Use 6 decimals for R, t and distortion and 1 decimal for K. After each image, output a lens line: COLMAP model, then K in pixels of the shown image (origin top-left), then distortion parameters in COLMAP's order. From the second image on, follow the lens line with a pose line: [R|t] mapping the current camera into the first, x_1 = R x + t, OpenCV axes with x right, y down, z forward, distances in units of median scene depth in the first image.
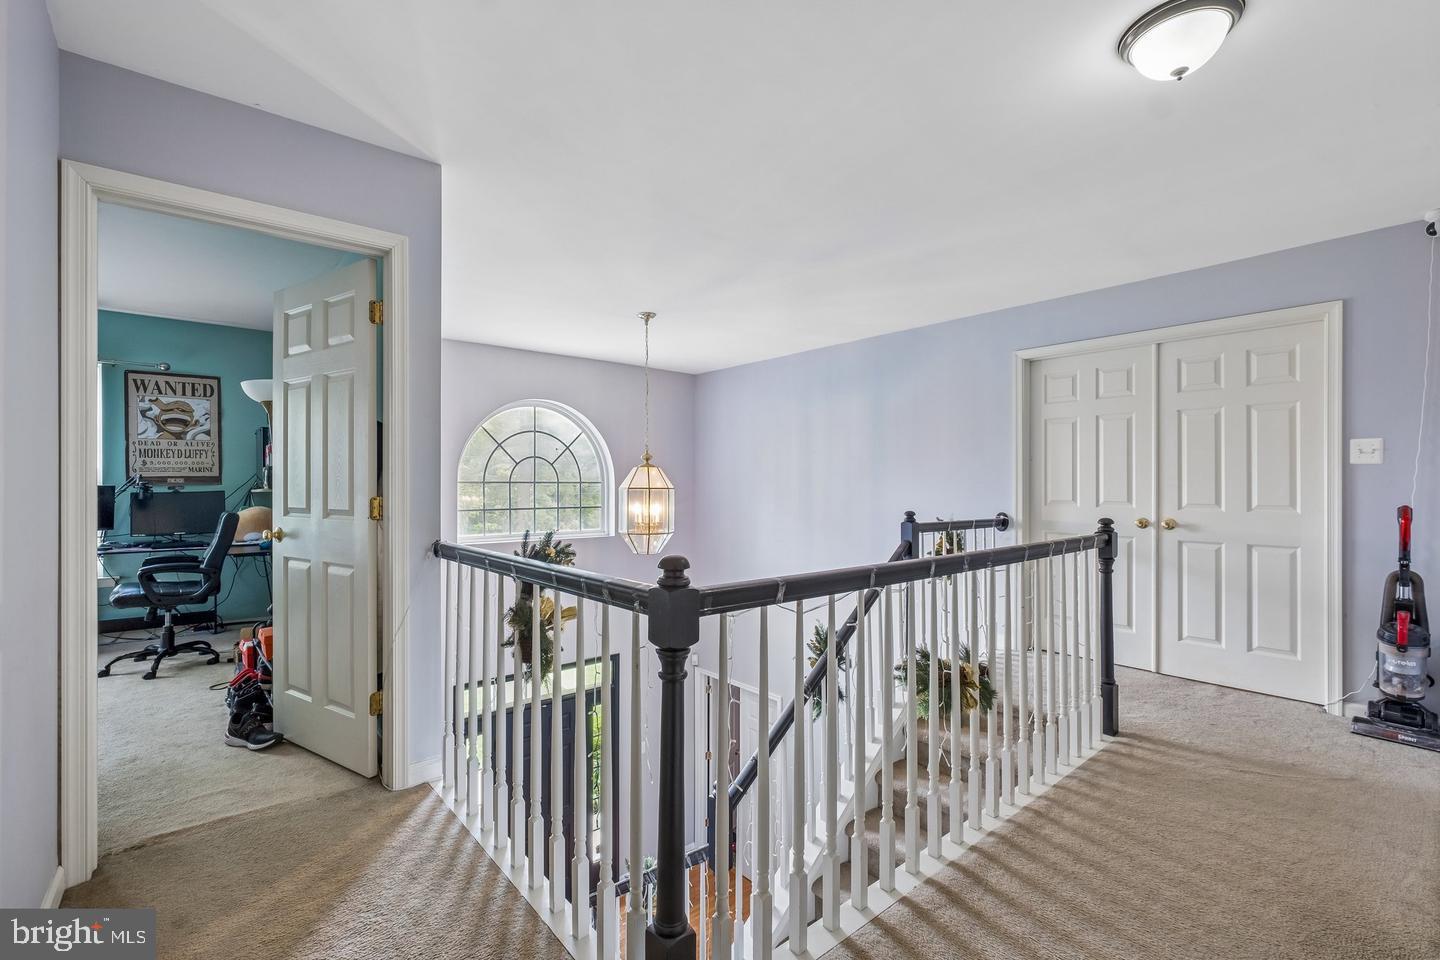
lens RADIAL K [[637.6, 0, 718.0], [0, 637.6, 483.2], [0, 0, 1]] dist [-0.000872, -0.000031]
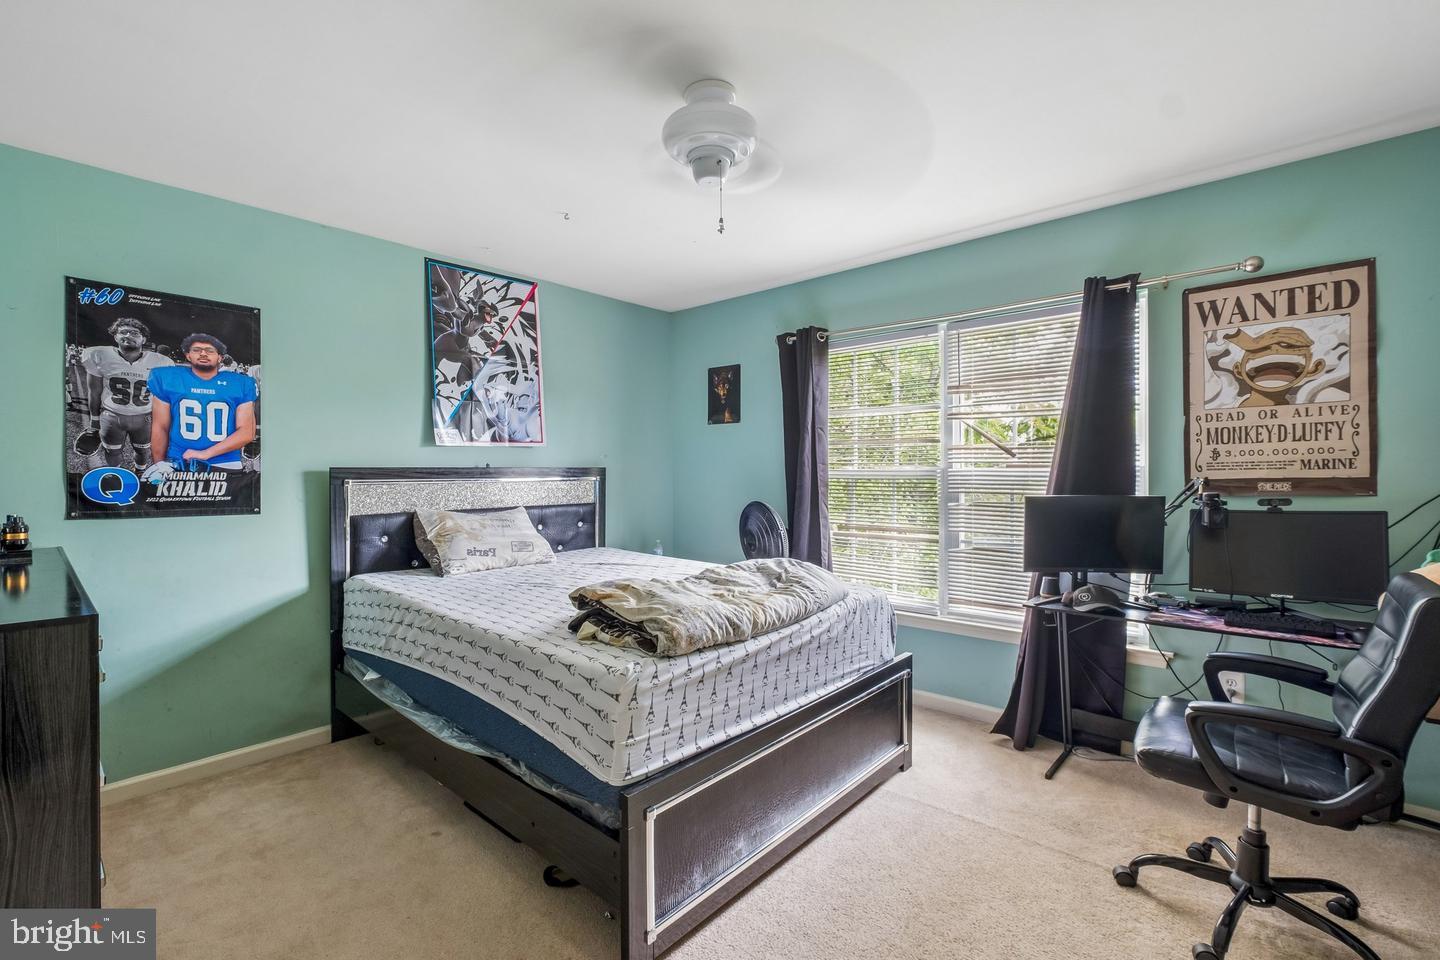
lens RADIAL K [[637.6, 0, 717.8], [0, 637.6, 482.6], [0, 0, 1]] dist [-0.000872, -0.000031]
pose [[0.149280, 0.004211, -0.988786, -0.423083], [-0.000907, 0.999991, 0.004122, -0.009368], [0.988795, 0.000282, 0.149282, 0.495049]]
